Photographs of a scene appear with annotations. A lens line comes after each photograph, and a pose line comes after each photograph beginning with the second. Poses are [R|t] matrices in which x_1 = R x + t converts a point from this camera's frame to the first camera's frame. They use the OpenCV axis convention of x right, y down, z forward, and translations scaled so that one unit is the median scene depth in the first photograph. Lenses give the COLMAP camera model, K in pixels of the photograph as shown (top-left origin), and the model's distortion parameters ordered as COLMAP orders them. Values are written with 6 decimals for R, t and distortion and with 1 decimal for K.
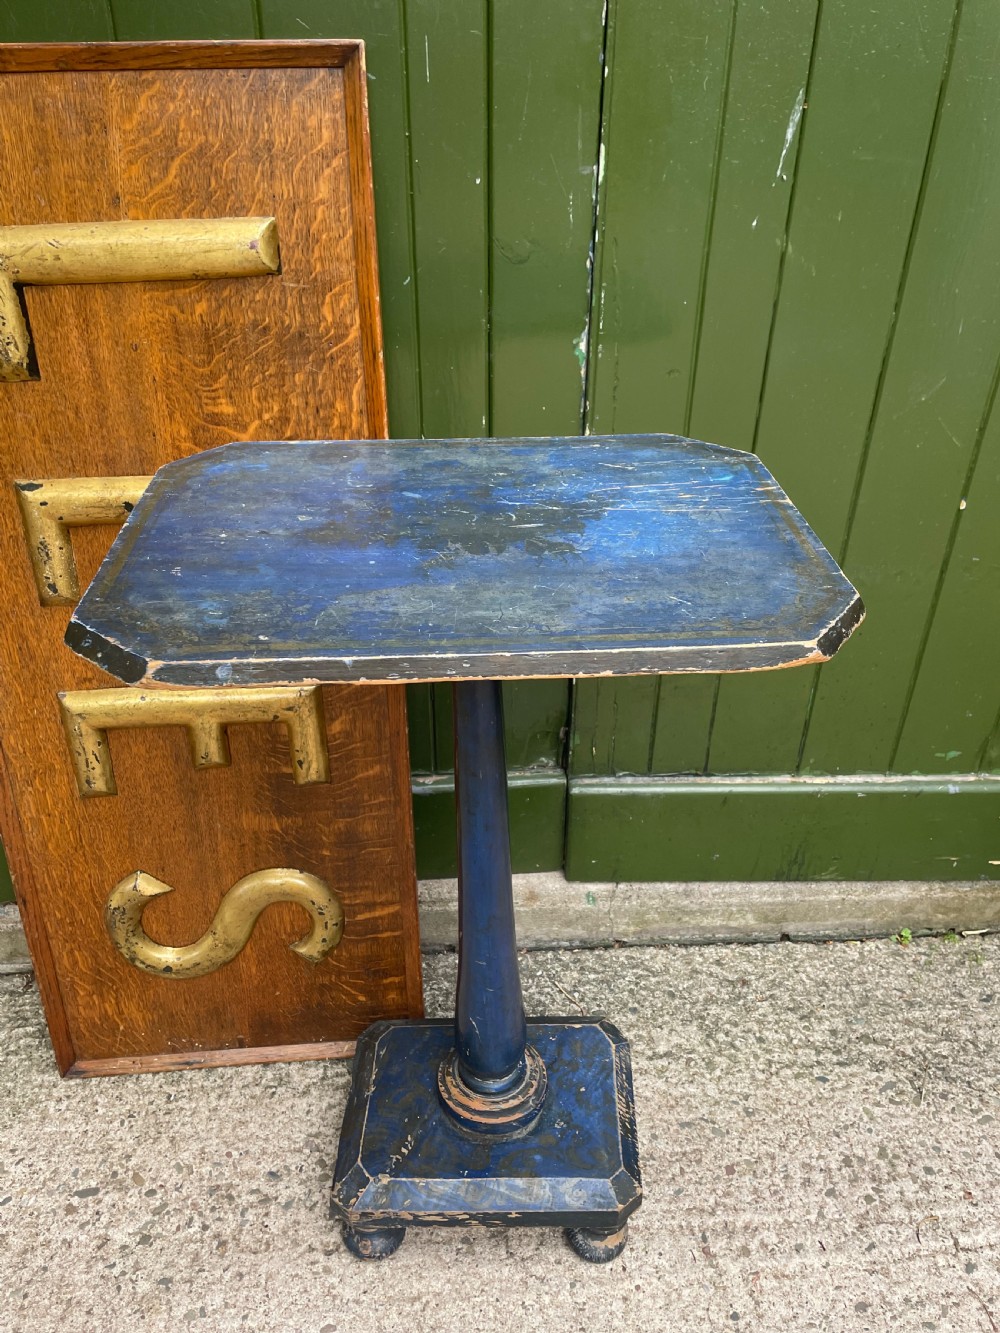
lens RADIAL K [[1019.3, 0, 513.8], [0, 1019.3, 668.0], [0, 0, 1]] dist [0.079687, -0.114764]
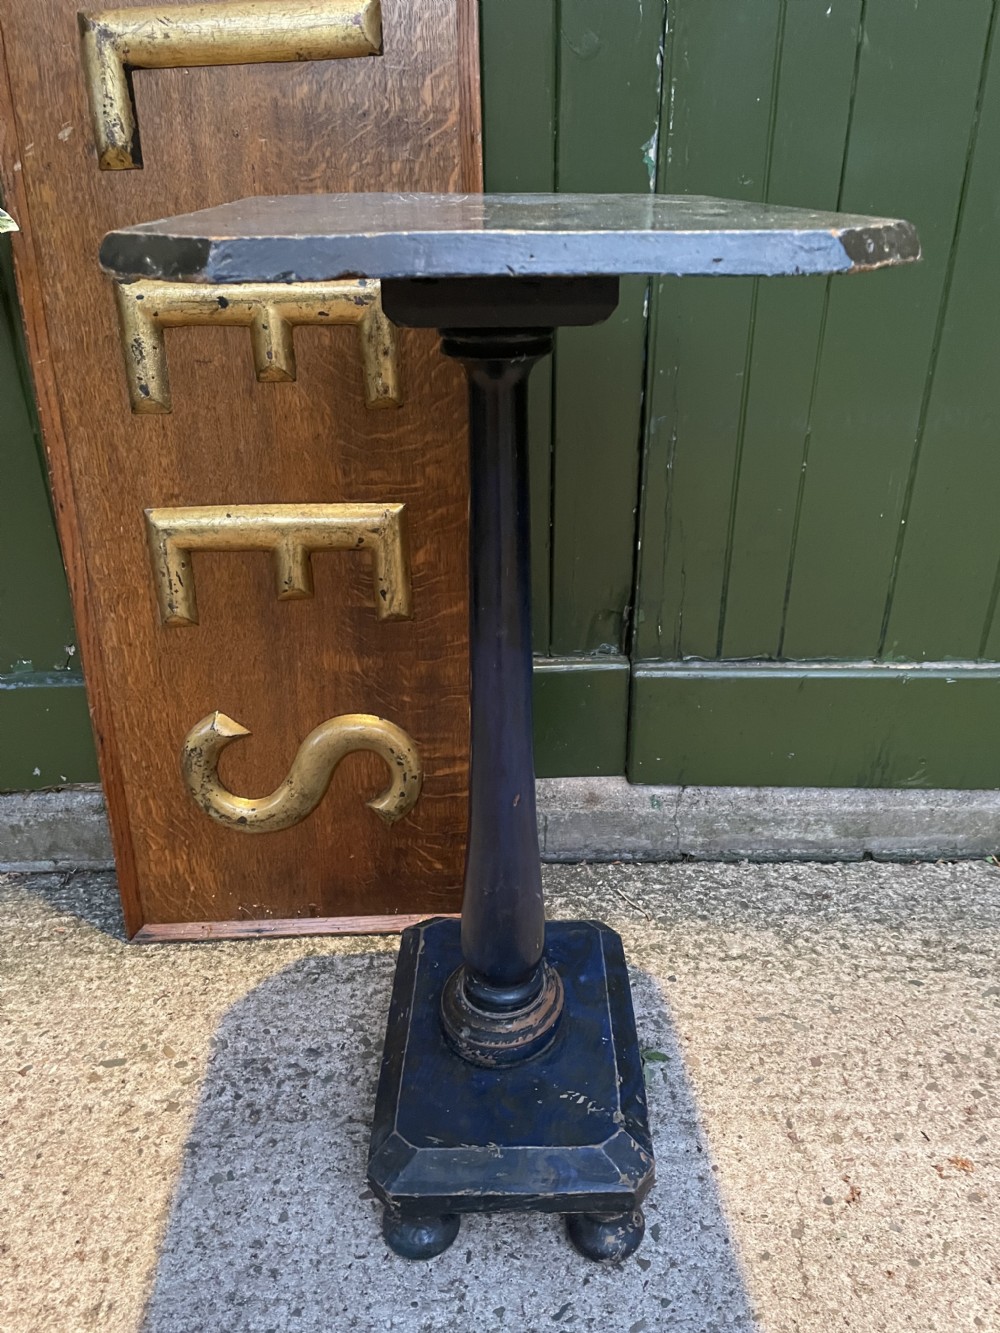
lens RADIAL K [[1019.3, 0, 507.3], [0, 1019.3, 680.0], [0, 0, 1]] dist [0.079687, -0.114764]
pose [[0.998428, 0.006403, -0.055688, -0.010767], [-0.011892, 0.995037, -0.098794, 0.254834], [0.054779, 0.099301, 0.993548, 0.063887]]
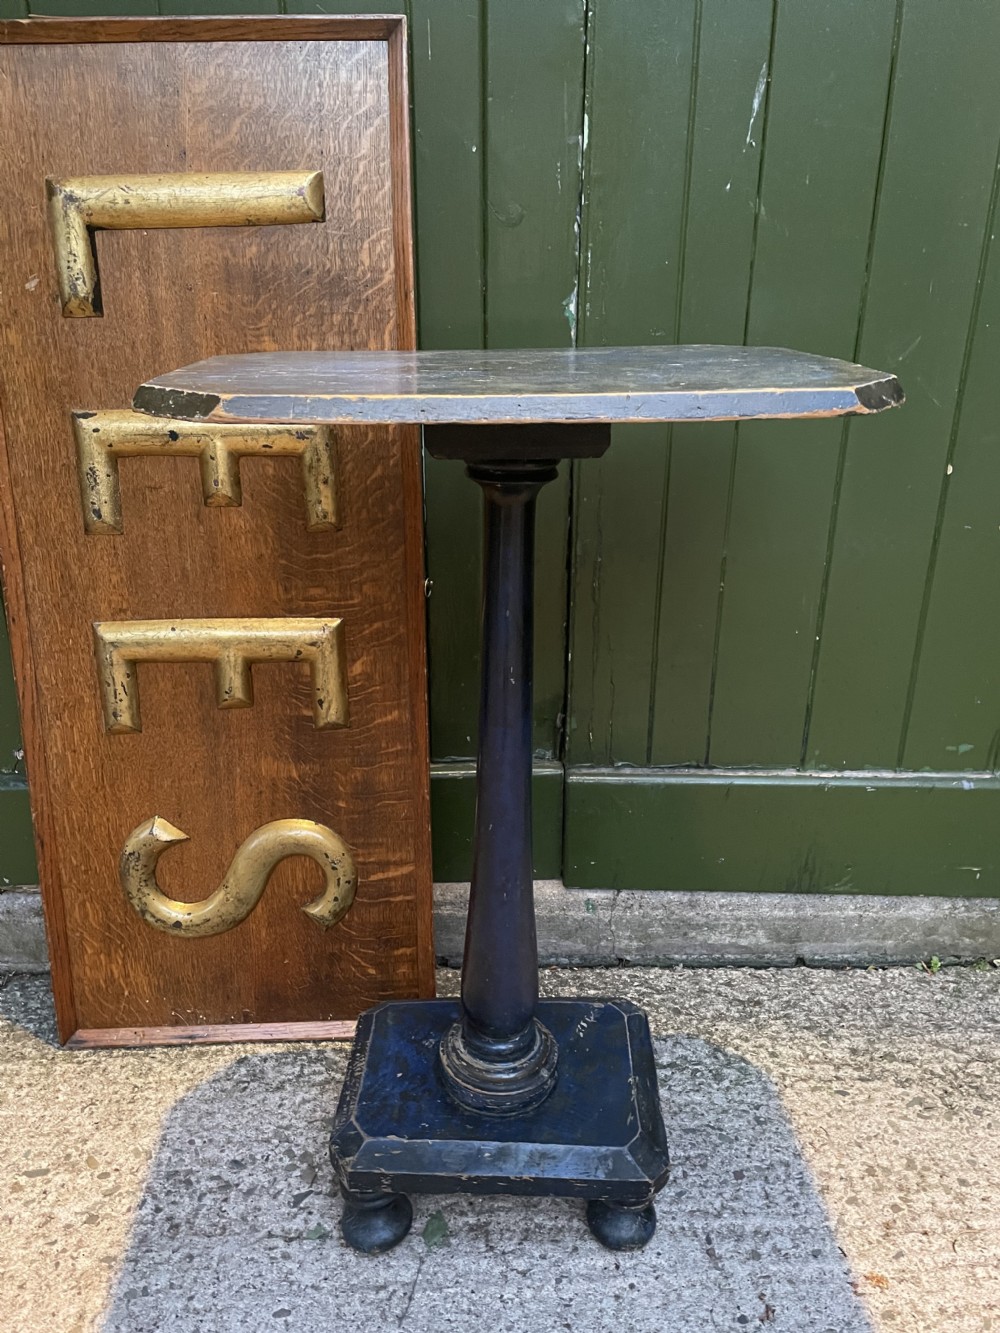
lens RADIAL K [[1019.3, 0, 499.5], [0, 1019.3, 663.3], [0, 0, 1]] dist [0.079687, -0.114764]
pose [[0.998890, 0.008583, -0.046318, 0.040319], [-0.017644, 0.979853, -0.198937, 0.238667], [0.043677, 0.199533, 0.978917, 0.021560]]
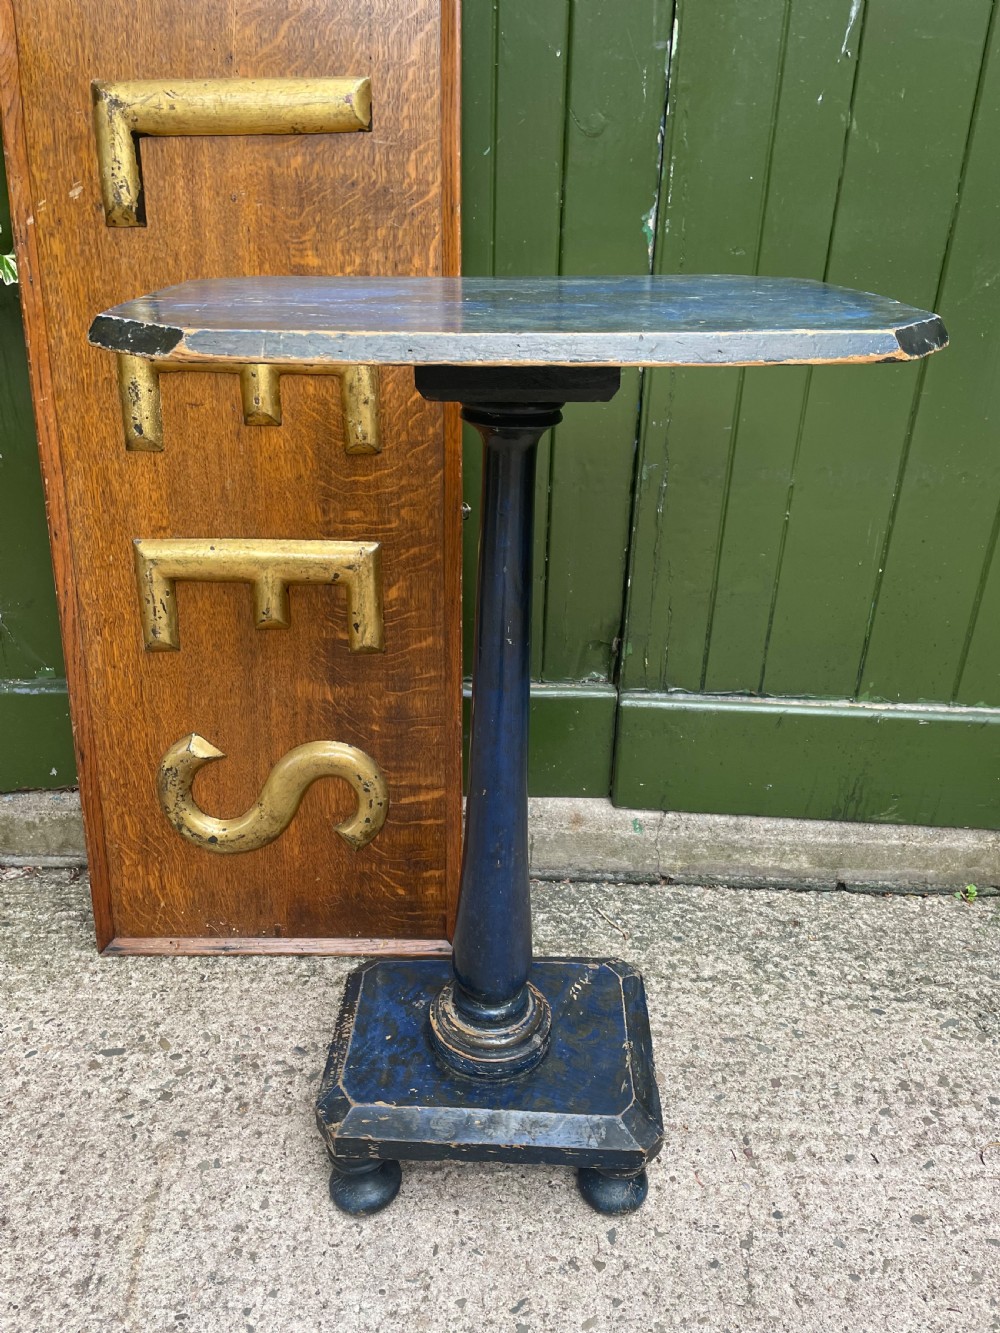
lens RADIAL K [[1019.3, 0, 497.5], [0, 1019.3, 667.8], [0, 0, 1]] dist [0.079687, -0.114764]
pose [[0.996132, 0.045535, -0.075155, 0.010138], [-0.054079, 0.991791, -0.115867, 0.240081], [0.069262, 0.119483, 0.990417, 0.004732]]
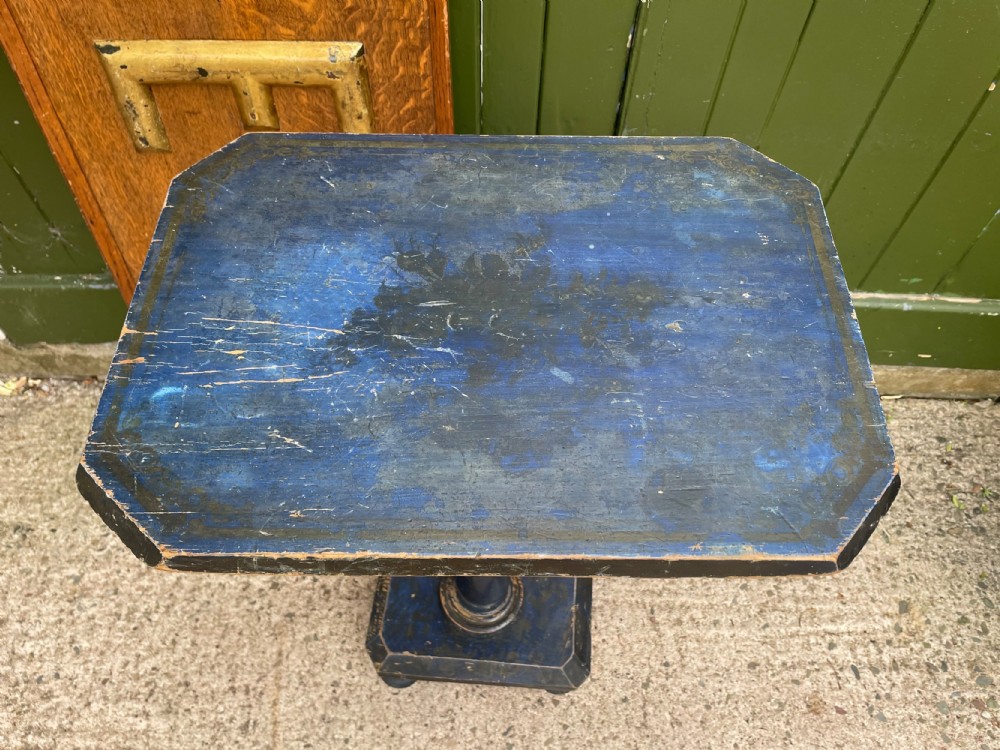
lens RADIAL K [[764.7, 0, 508.8], [0, 764.7, 383.6], [0, 0, 1]] dist [0.079687, -0.114764]
pose [[0.997536, 0.067640, -0.018623, -0.020496], [-0.052792, 0.898532, 0.435721, -0.202357], [0.046205, -0.433664, 0.899889, 0.138581]]
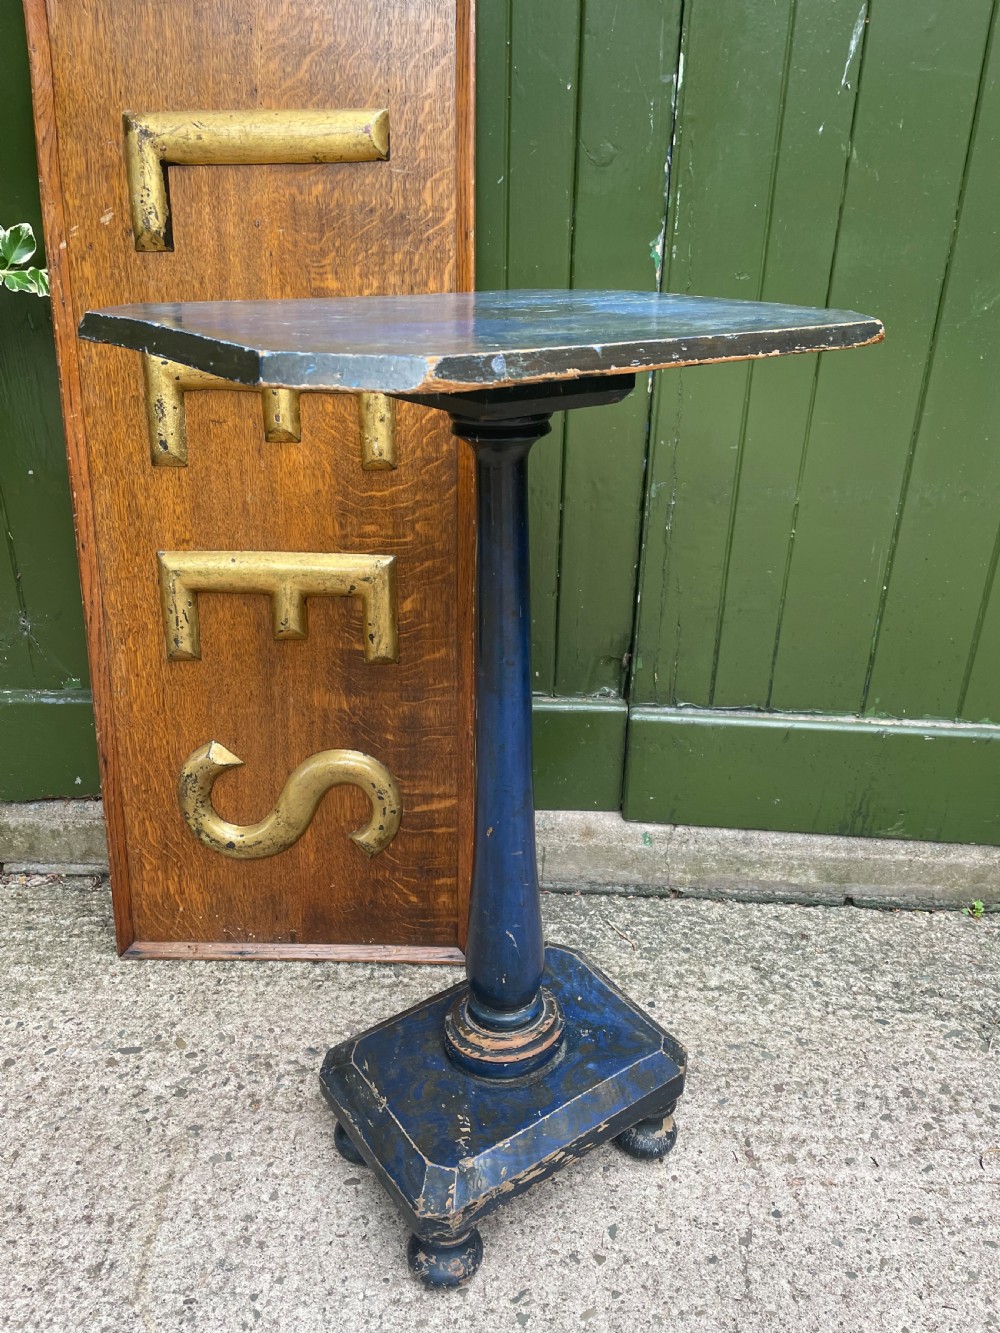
lens RADIAL K [[1019.3, 0, 510.0], [0, 1019.3, 682.0], [0, 0, 1]] dist [0.079687, -0.114764]
pose [[0.994536, 0.050982, -0.091094, 0.030451], [-0.063208, 0.988579, -0.136810, 0.268137], [0.083078, 0.141821, 0.986400, -0.017198]]
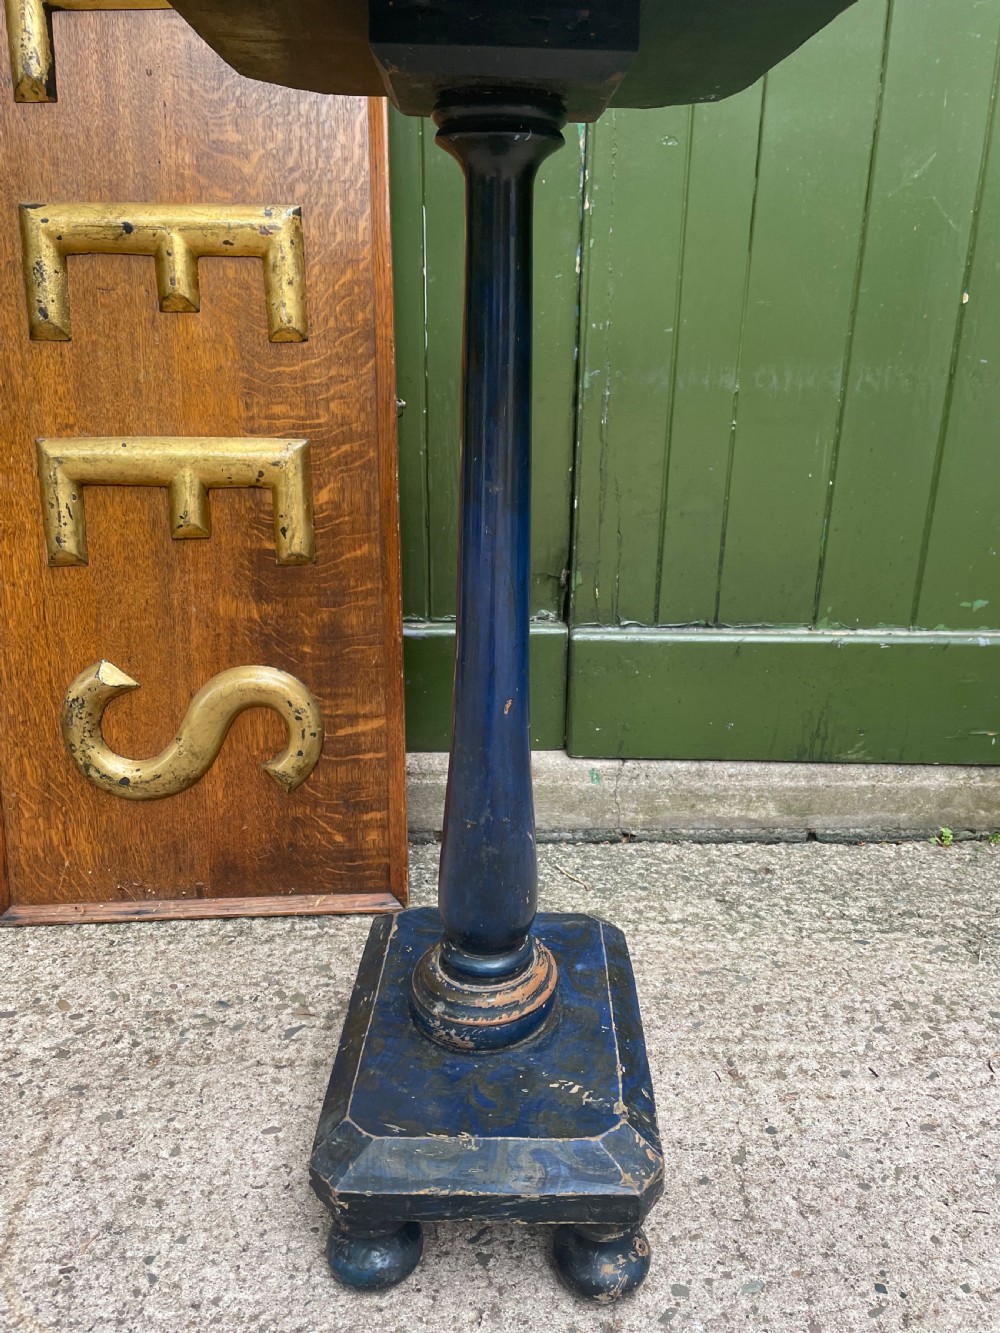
lens RADIAL K [[1019.3, 0, 514.4], [0, 1019.3, 678.2], [0, 0, 1]] dist [0.079687, -0.114764]
pose [[0.999865, 0.009897, -0.013115, 0.017263], [-0.012702, 0.971927, -0.234938, 0.435654], [0.010421, 0.235073, 0.971922, 0.113156]]
